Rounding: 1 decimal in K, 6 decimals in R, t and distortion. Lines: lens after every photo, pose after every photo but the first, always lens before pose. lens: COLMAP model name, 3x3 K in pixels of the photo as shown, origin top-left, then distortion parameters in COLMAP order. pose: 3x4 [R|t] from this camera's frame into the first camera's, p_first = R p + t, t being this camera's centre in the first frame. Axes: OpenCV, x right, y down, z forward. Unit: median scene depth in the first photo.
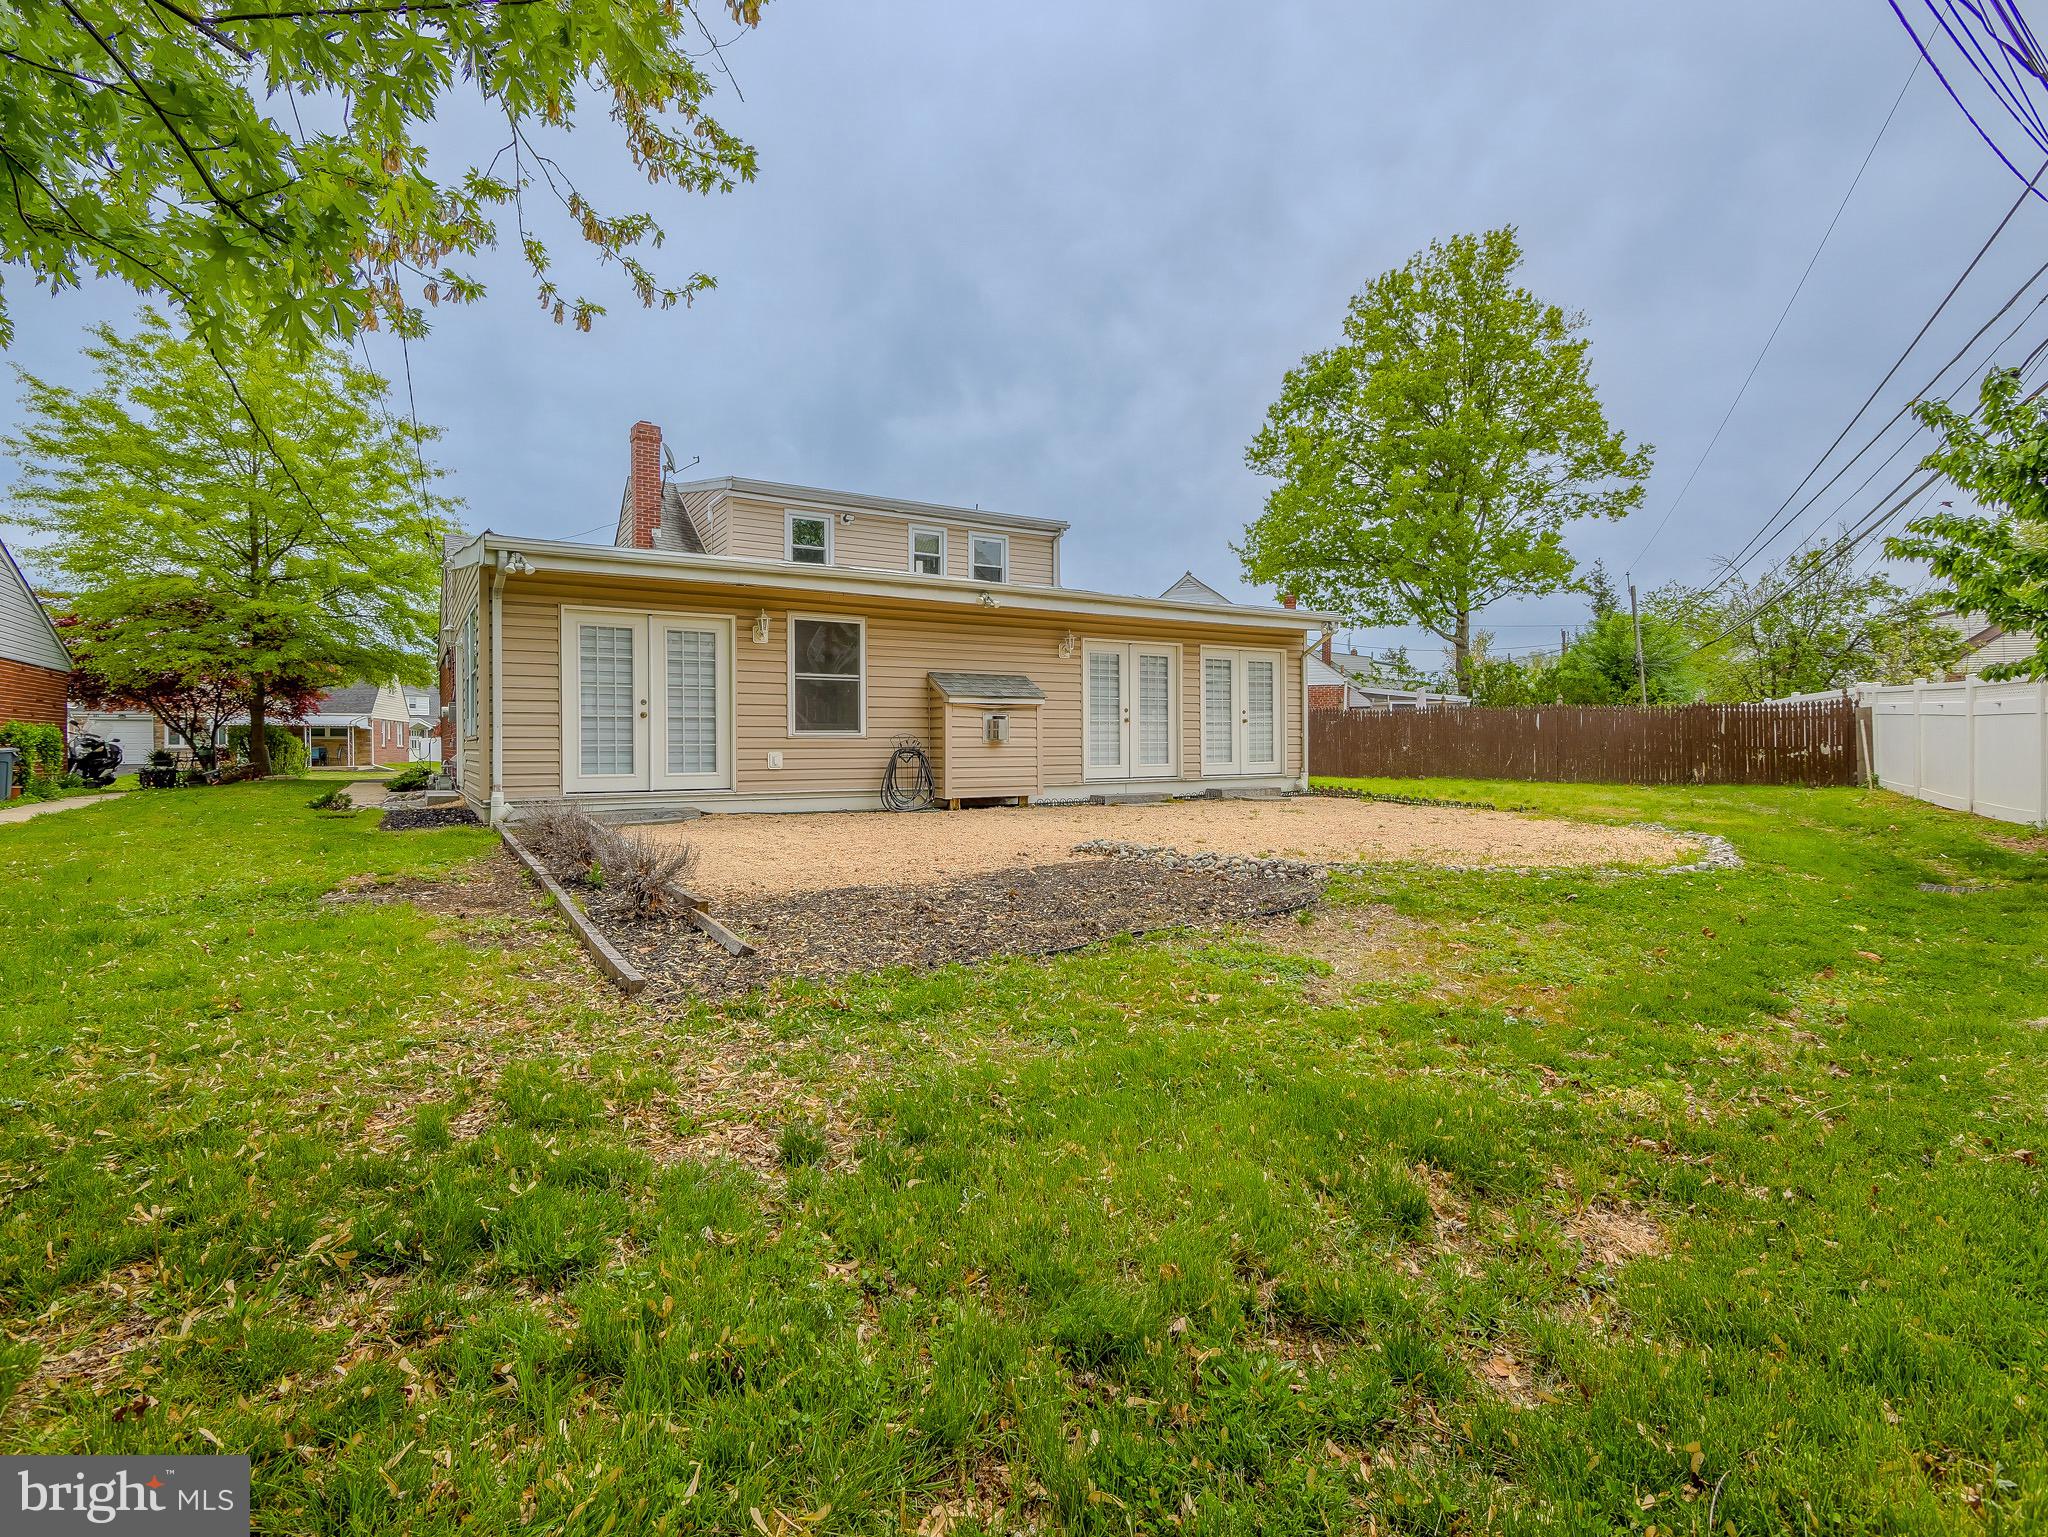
lens RADIAL K [[988.2, 0, 1024.0], [0, 988.2, 768.5], [0, 0, 1]] dist [0.002280, 0.000530]
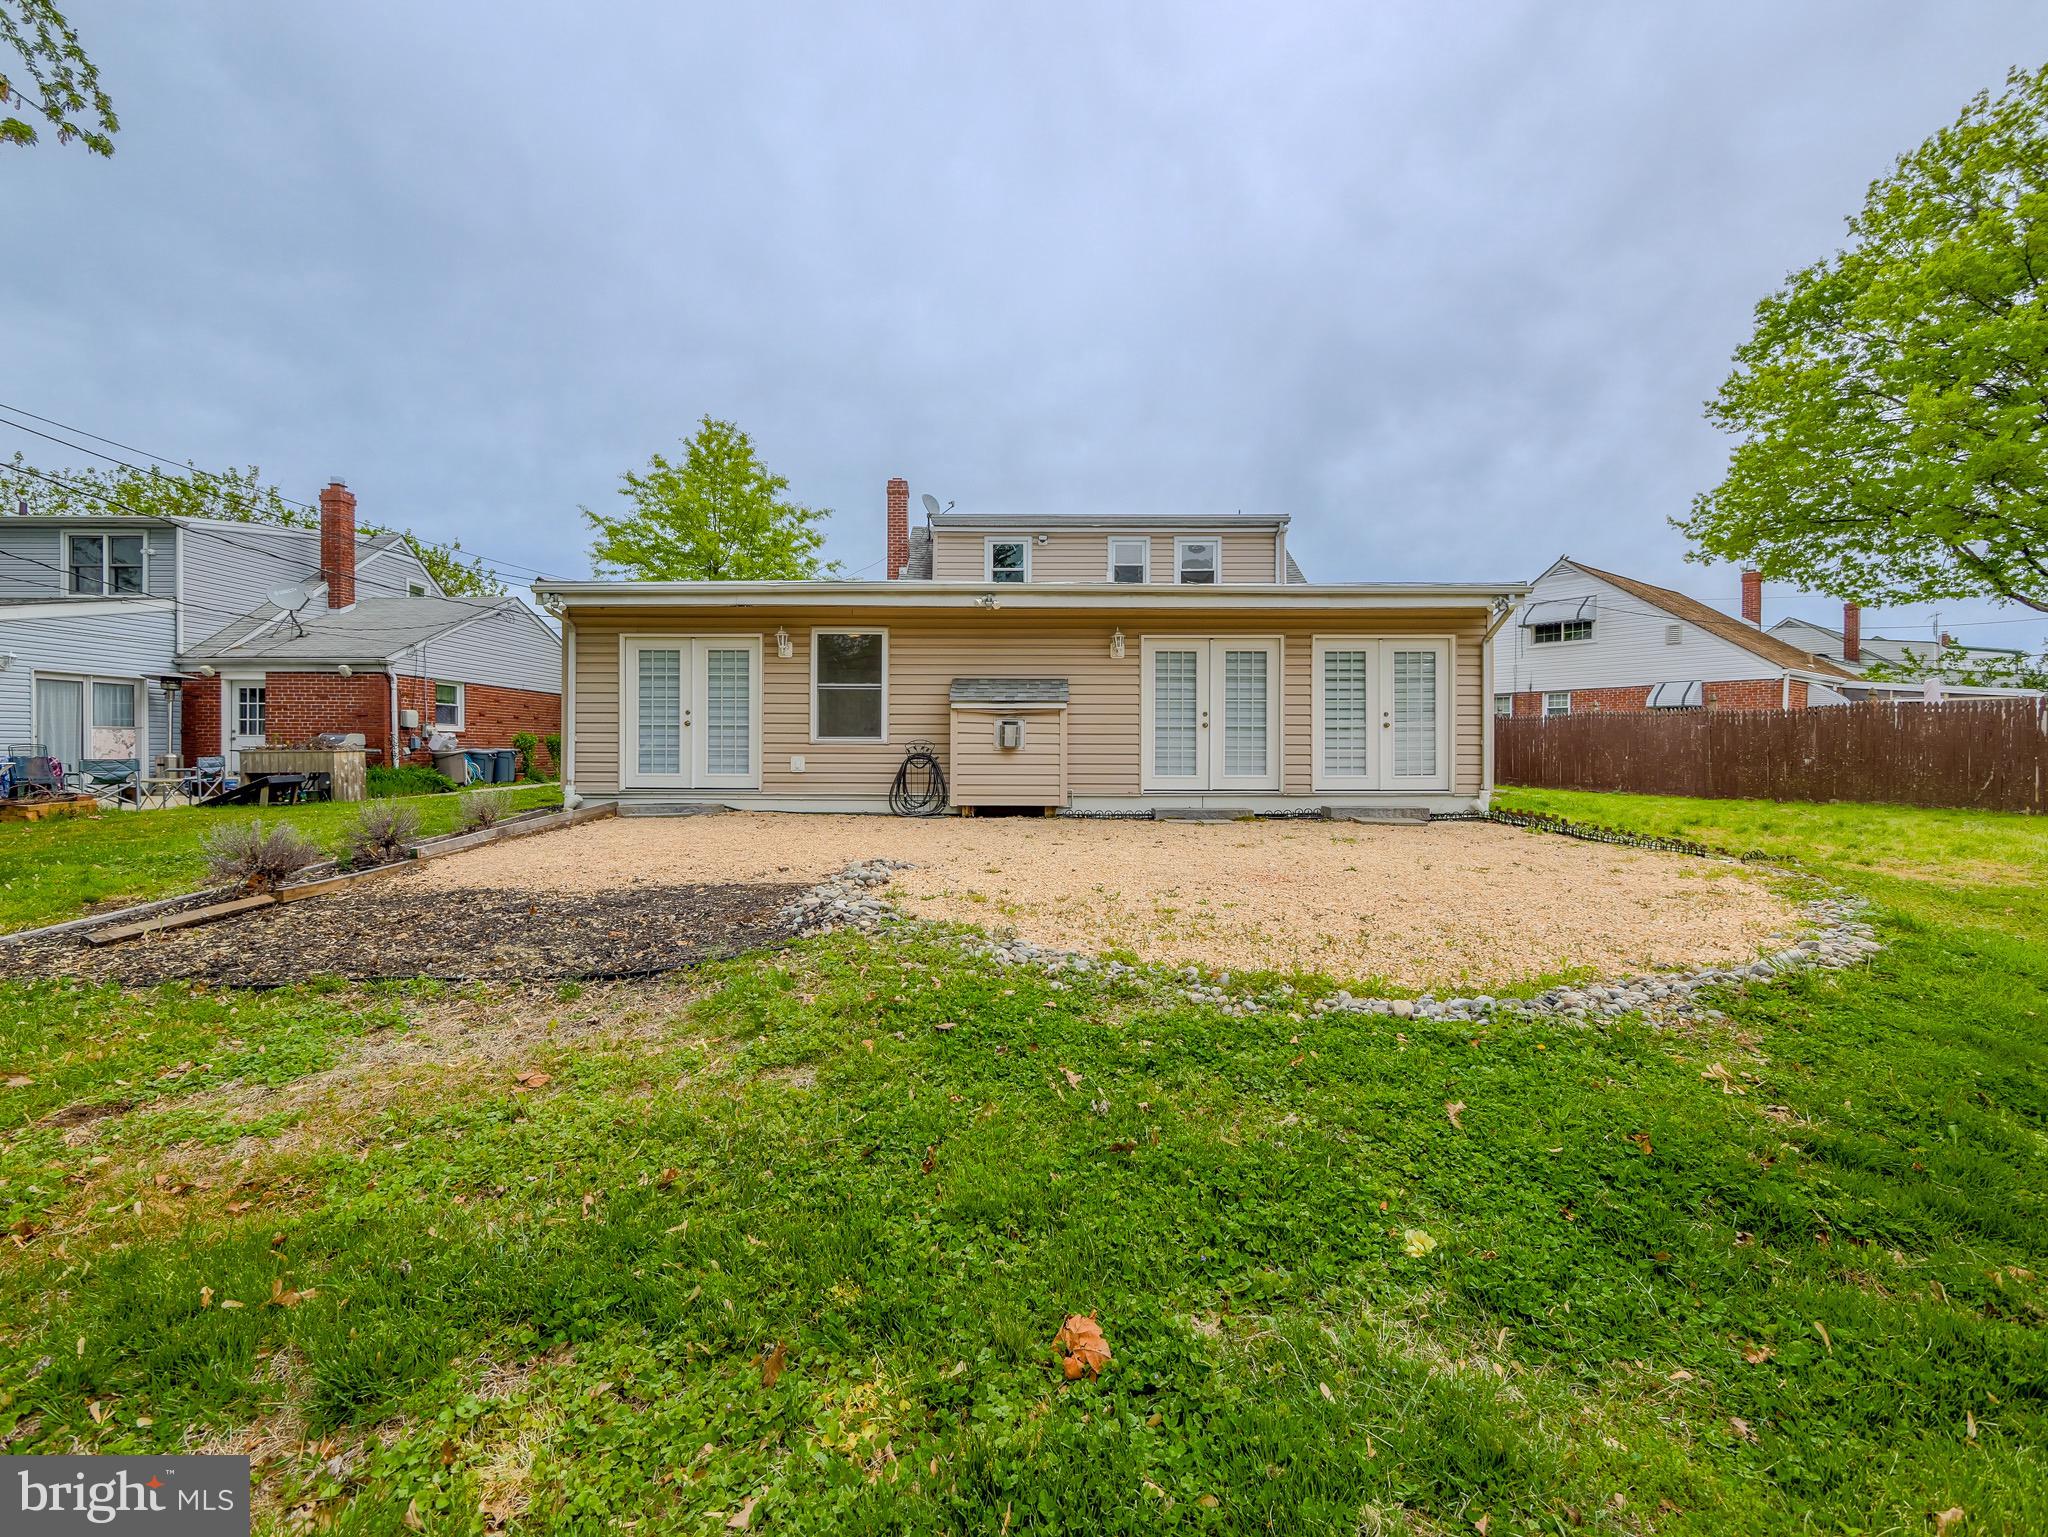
lens RADIAL K [[856.1, 0, 1019.3], [0, 856.1, 761.4], [0, 0, 1]] dist [-0.003320, -0.000068]
pose [[0.853032, 0.013857, -0.521675, 0.323550], [-0.019871, 0.999785, -0.005934, -0.007478], [0.521480, 0.015428, 0.853124, 0.230357]]
